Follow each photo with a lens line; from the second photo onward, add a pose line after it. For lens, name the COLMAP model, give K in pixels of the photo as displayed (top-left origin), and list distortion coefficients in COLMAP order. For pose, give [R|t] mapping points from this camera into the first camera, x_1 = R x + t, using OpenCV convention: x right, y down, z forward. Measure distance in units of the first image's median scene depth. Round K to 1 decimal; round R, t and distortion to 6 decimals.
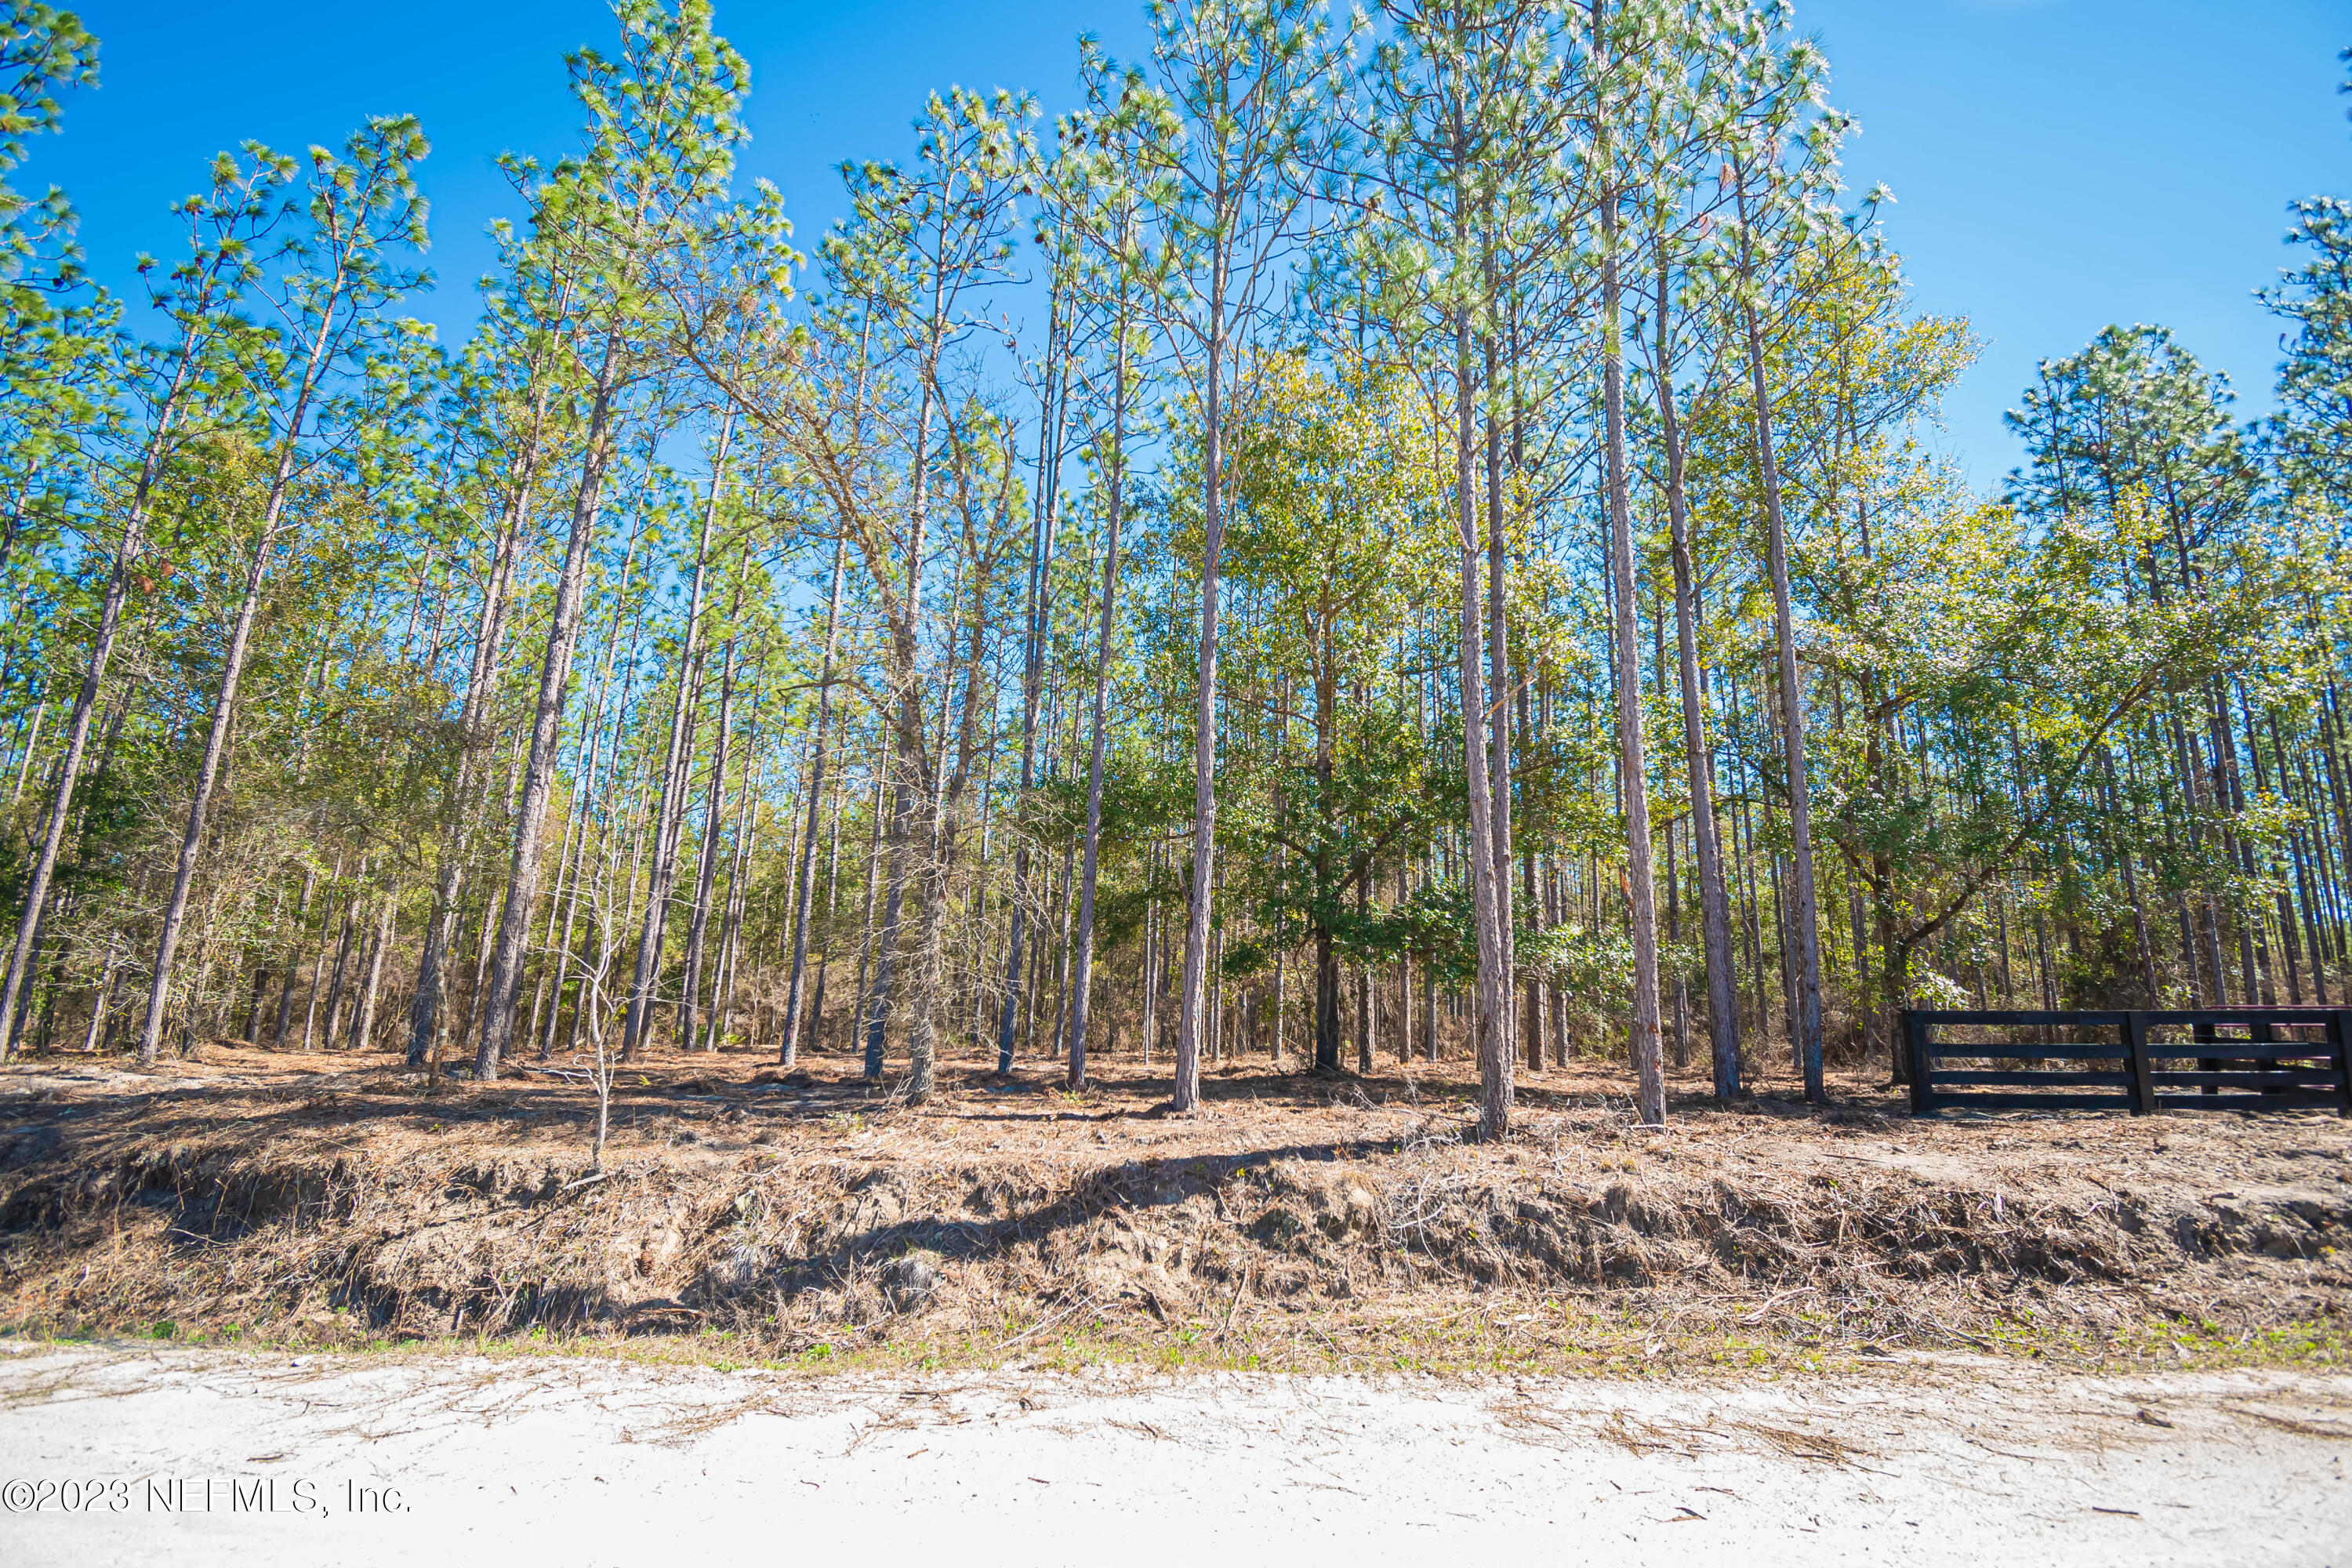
lens RADIAL K [[1033.0, 0, 1176.0], [0, 1033.0, 784.0], [0, 0, 1]] dist [0.016899, -0.022923]
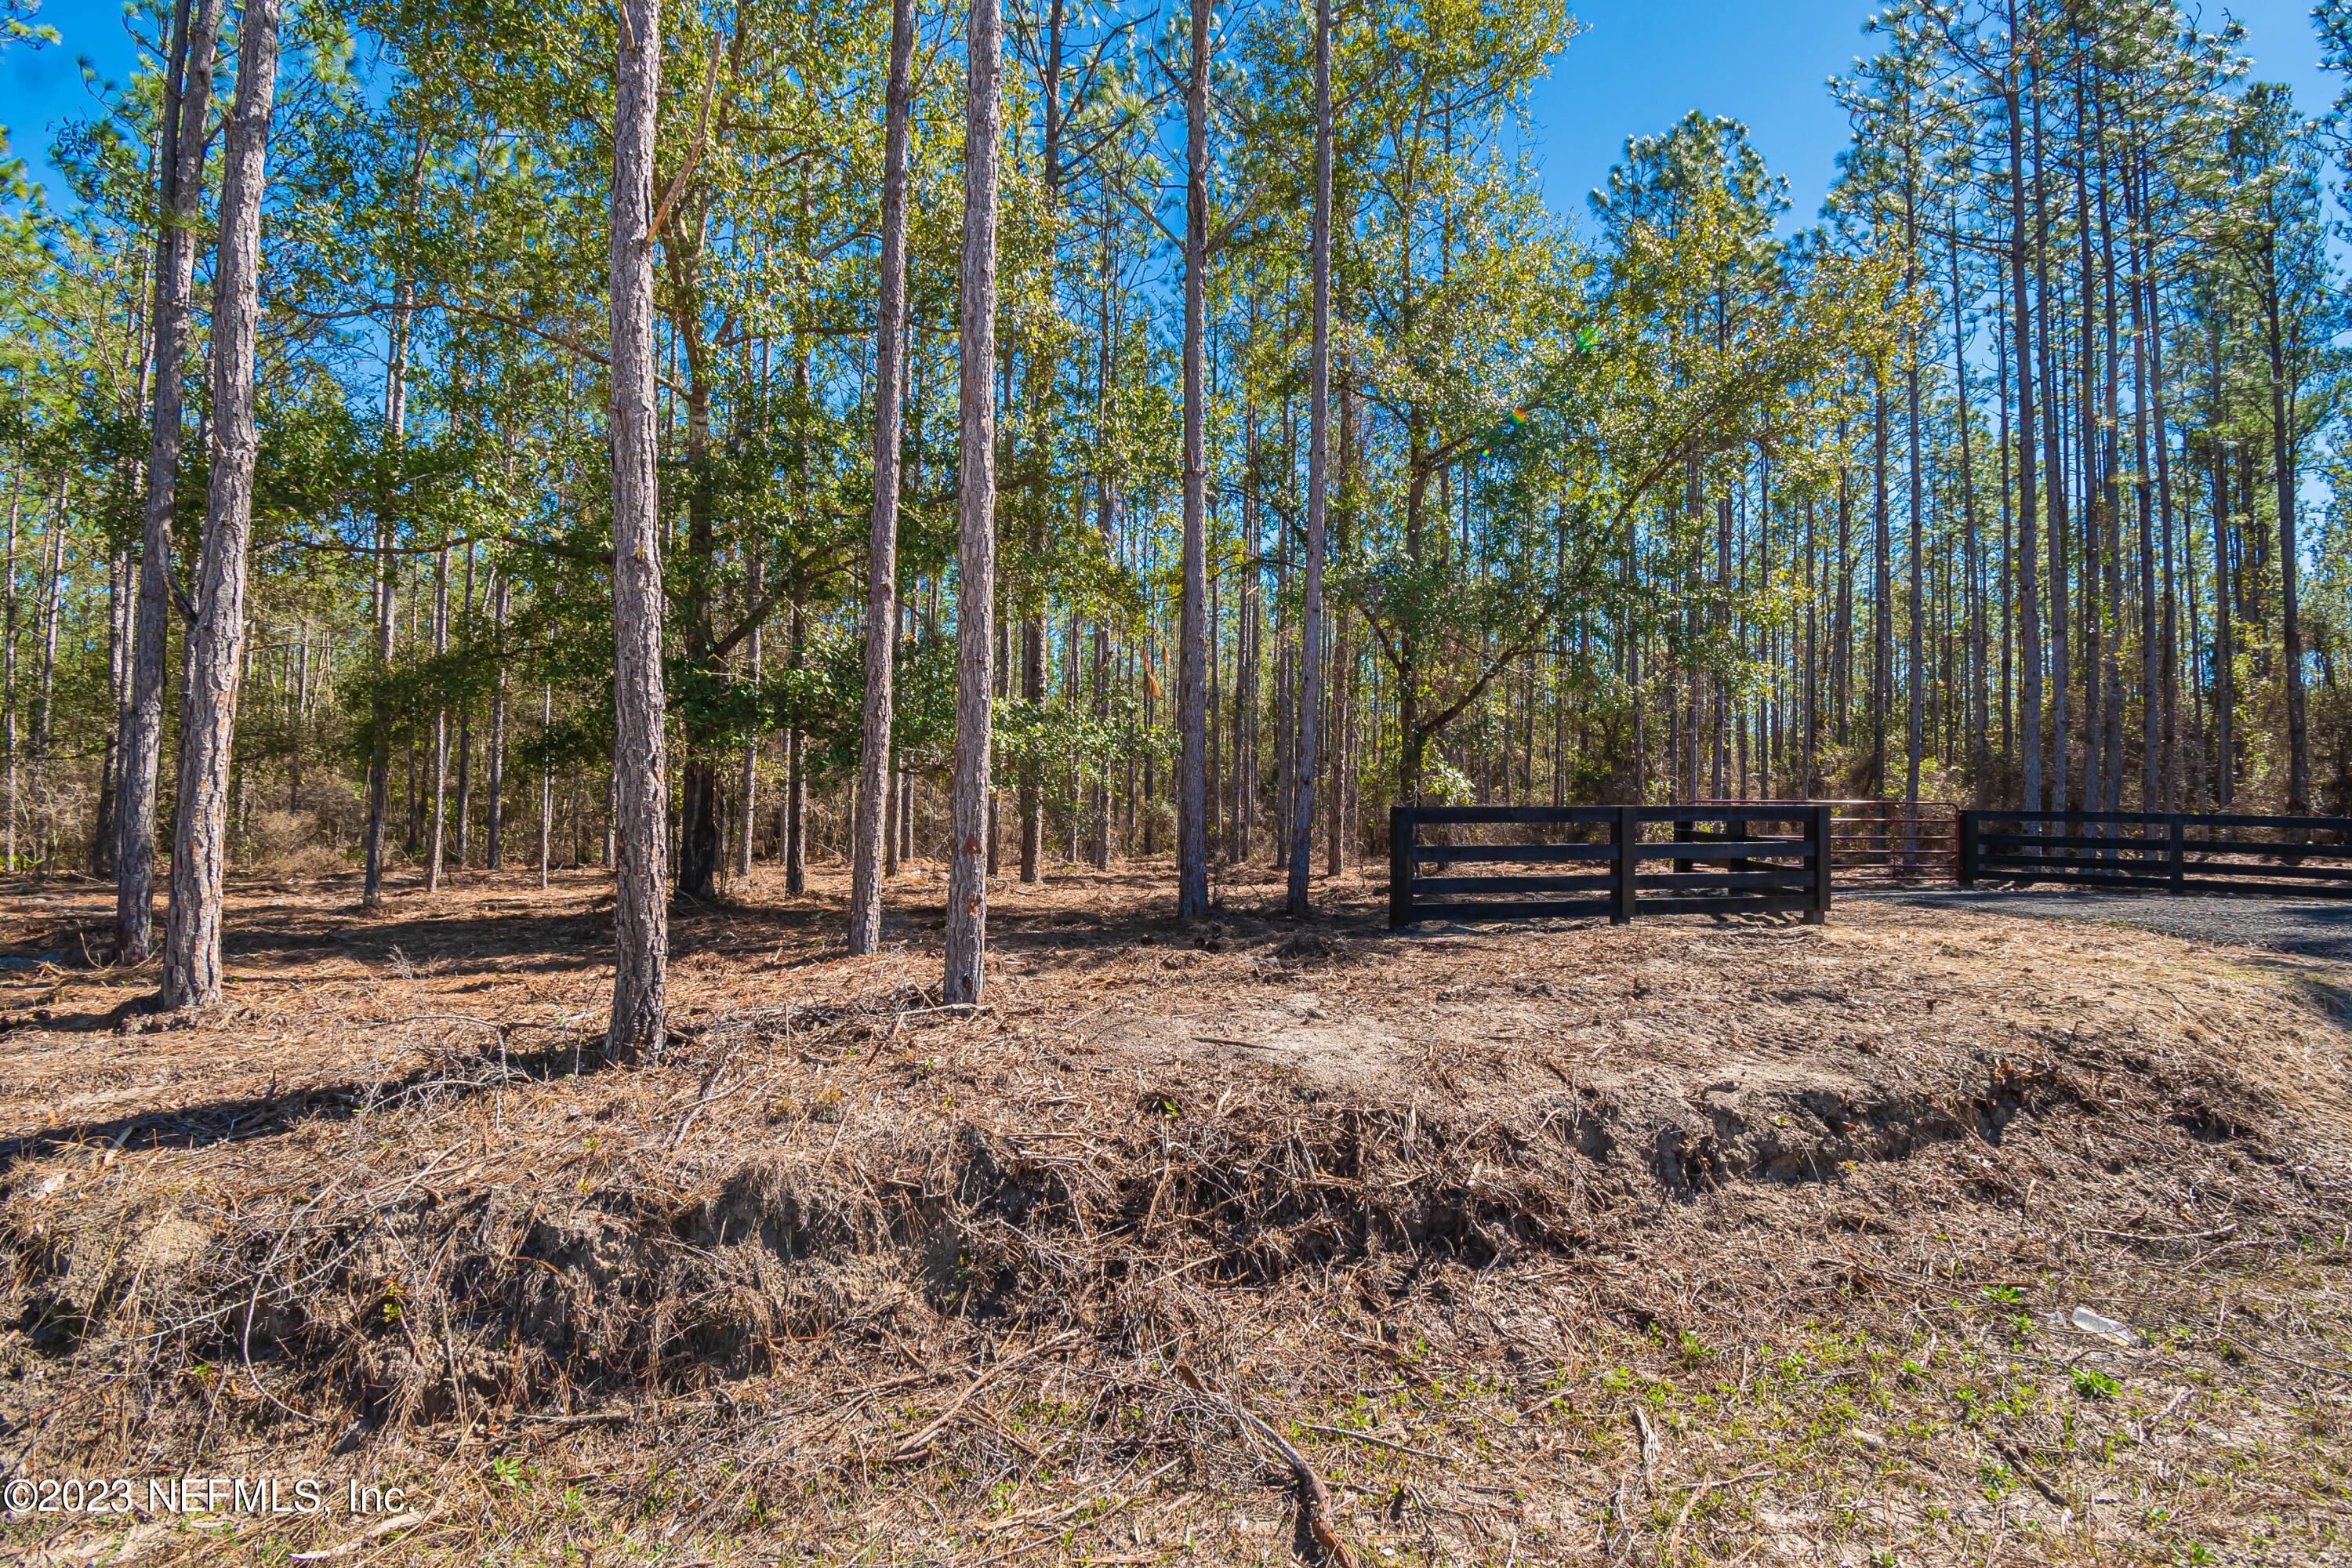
lens RADIAL K [[1032.9, 0, 1176.0], [0, 1032.9, 784.0], [0, 0, 1]] dist [0.015769, -0.026239]
pose [[0.944766, -0.006595, 0.327679, 0.465587], [-0.055335, 0.982235, 0.179311, 0.108935], [-0.323040, -0.187539, 0.927618, 0.516227]]
